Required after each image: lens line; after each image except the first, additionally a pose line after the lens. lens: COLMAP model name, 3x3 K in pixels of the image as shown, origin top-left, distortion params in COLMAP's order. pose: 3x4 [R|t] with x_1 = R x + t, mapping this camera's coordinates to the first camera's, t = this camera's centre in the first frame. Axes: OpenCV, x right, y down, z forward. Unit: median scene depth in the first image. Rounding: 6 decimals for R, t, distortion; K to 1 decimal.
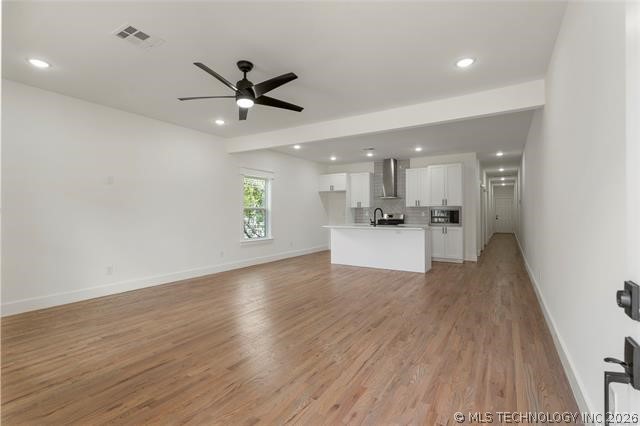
lens RADIAL K [[299.3, 0, 320.0], [0, 299.3, 213.0], [0, 0, 1]] dist [-0.001297, -0.000134]
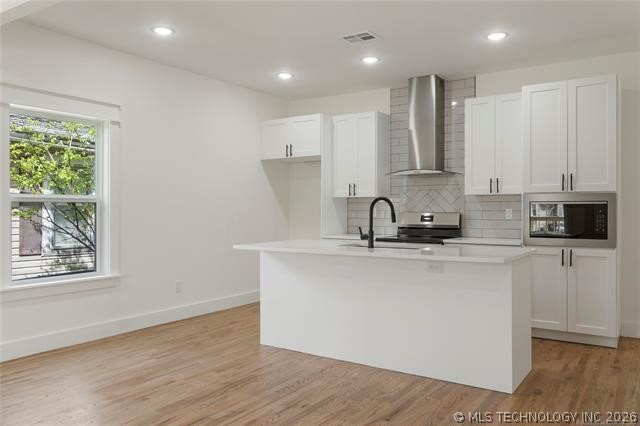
lens RADIAL K [[498.0, 0, 320.0], [0, 498.0, 213.0], [0, 0, 1]] dist [0.005144, 0.002552]
pose [[0.999470, 0.001145, -0.032521, 0.118629], [-0.000894, 0.999970, 0.007729, -0.001804], [0.032529, -0.007696, 0.999441, 0.339680]]
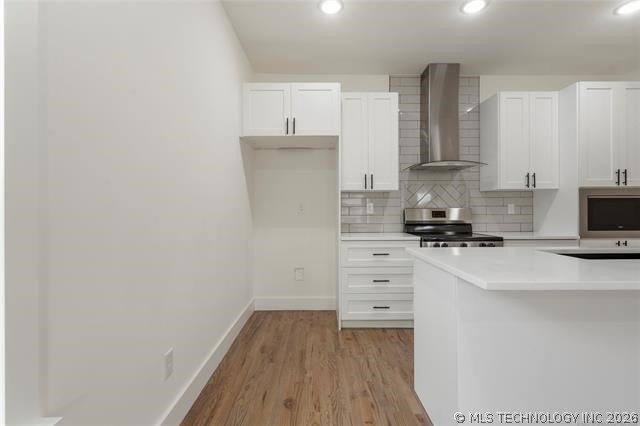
lens RADIAL K [[299.3, 0, 320.0], [0, 299.3, 213.0], [0, 0, 1]] dist [-0.001297, -0.000134]
pose [[0.849093, -0.007847, 0.528185, -0.115756], [0.000796, 0.999908, 0.013574, 0.004224], [-0.528243, -0.011105, 0.849021, 0.800934]]
